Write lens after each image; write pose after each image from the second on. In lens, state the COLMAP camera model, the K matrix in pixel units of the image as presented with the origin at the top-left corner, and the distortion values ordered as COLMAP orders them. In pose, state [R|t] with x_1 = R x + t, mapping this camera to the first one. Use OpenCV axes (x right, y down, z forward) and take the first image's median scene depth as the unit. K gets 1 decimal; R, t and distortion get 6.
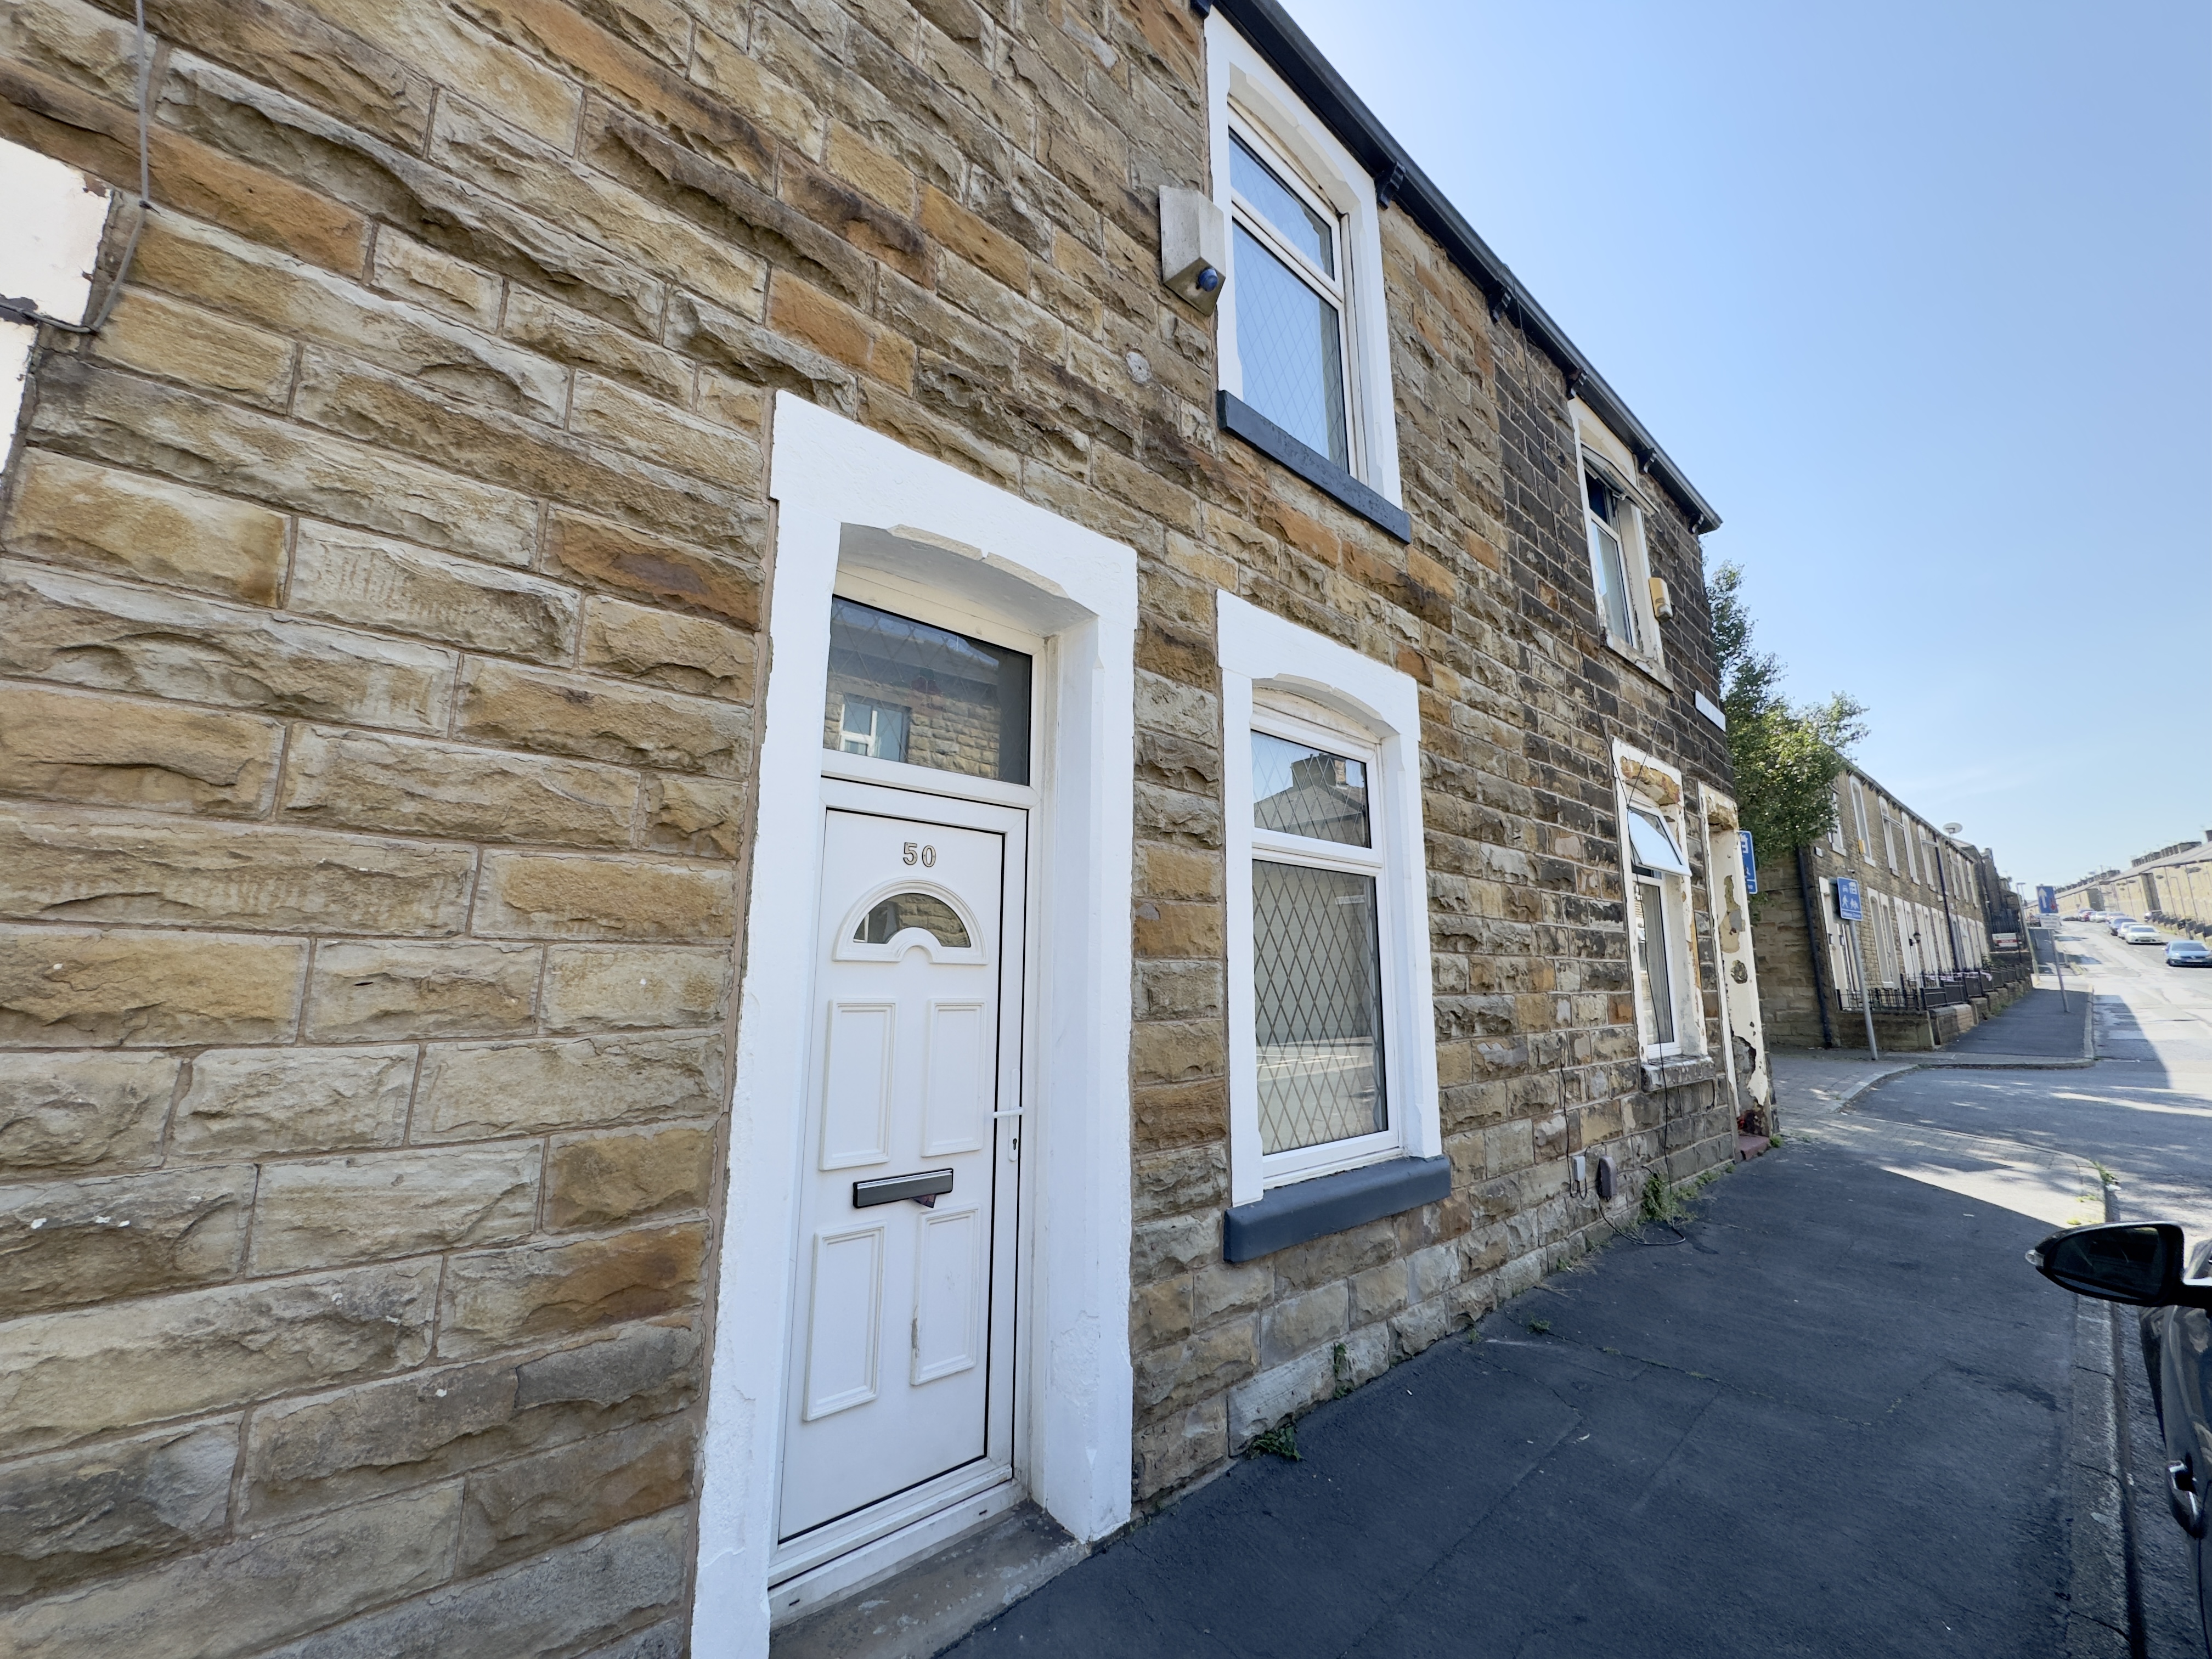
lens RADIAL K [[880.1, 0, 1105.2], [0, 880.1, 827.3], [0, 0, 1]] dist [-0.004060, 0.000075]
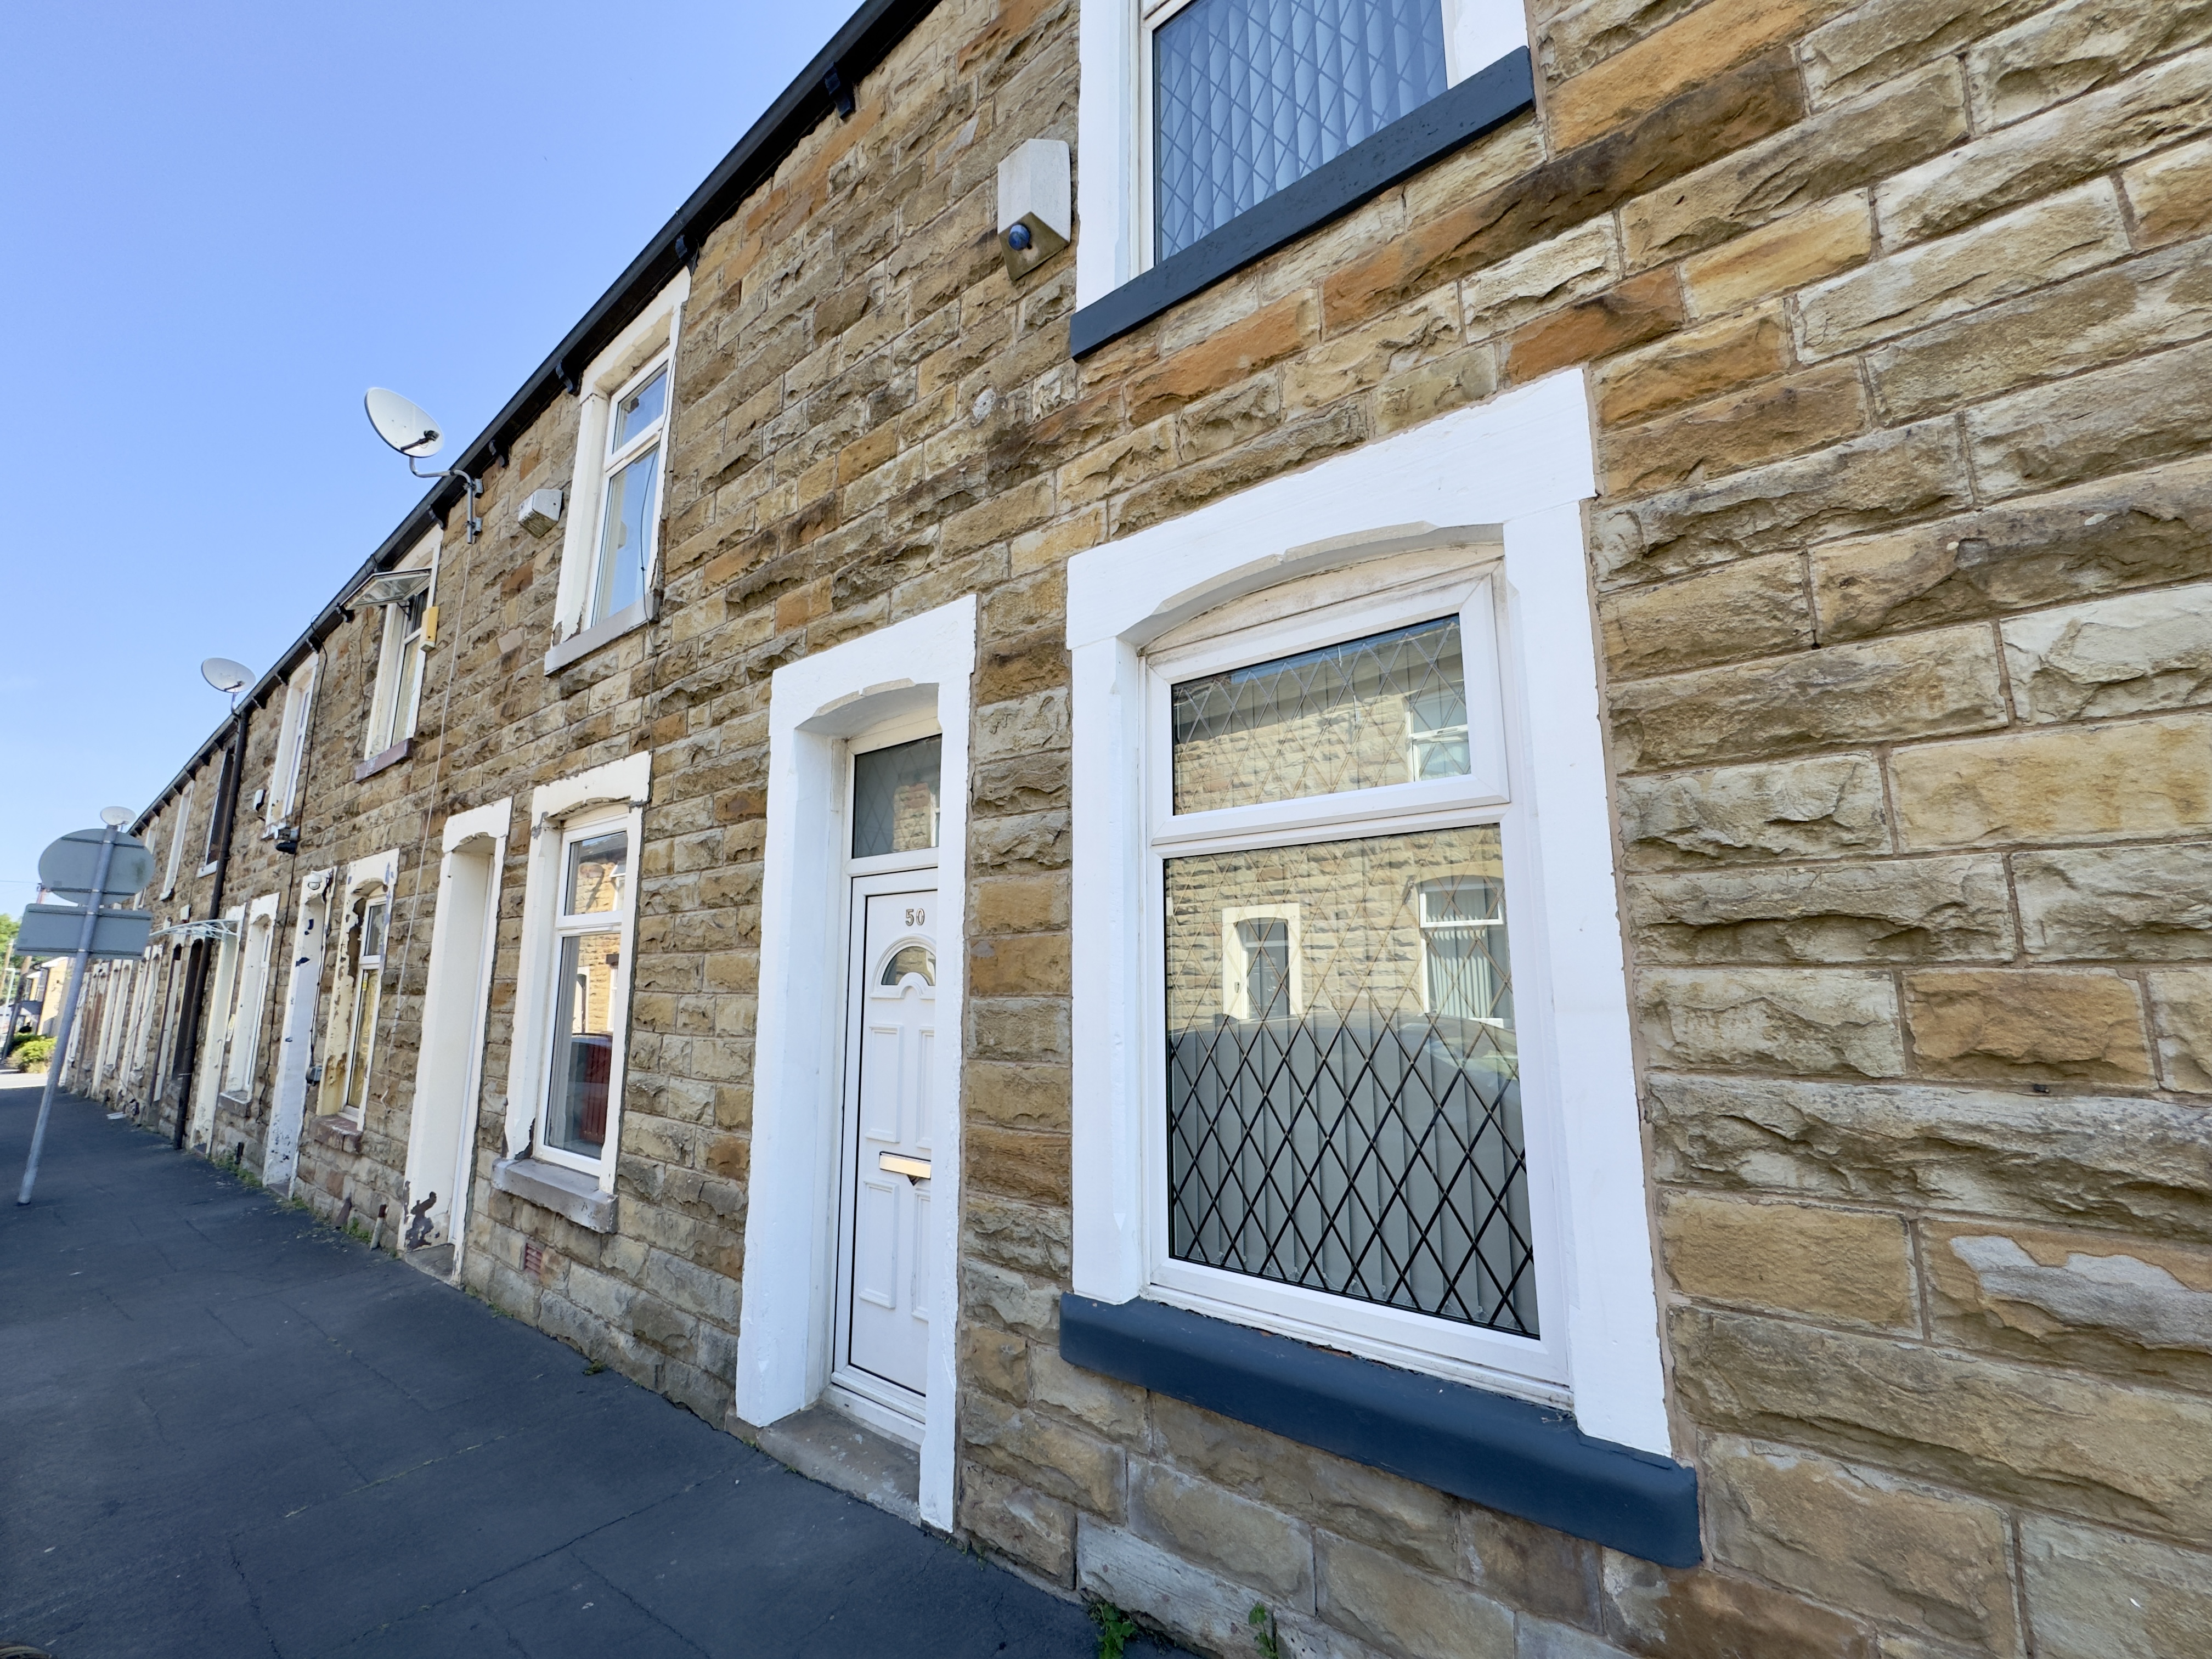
lens RADIAL K [[880.1, 0, 1104.4], [0, 880.1, 829.5], [0, 0, 1]] dist [-0.004060, 0.000075]
pose [[0.176567, -0.164629, -0.970423, 1.036885], [0.181577, 0.974440, -0.132273, 0.117190], [0.967395, -0.152852, 0.201947, 0.926852]]
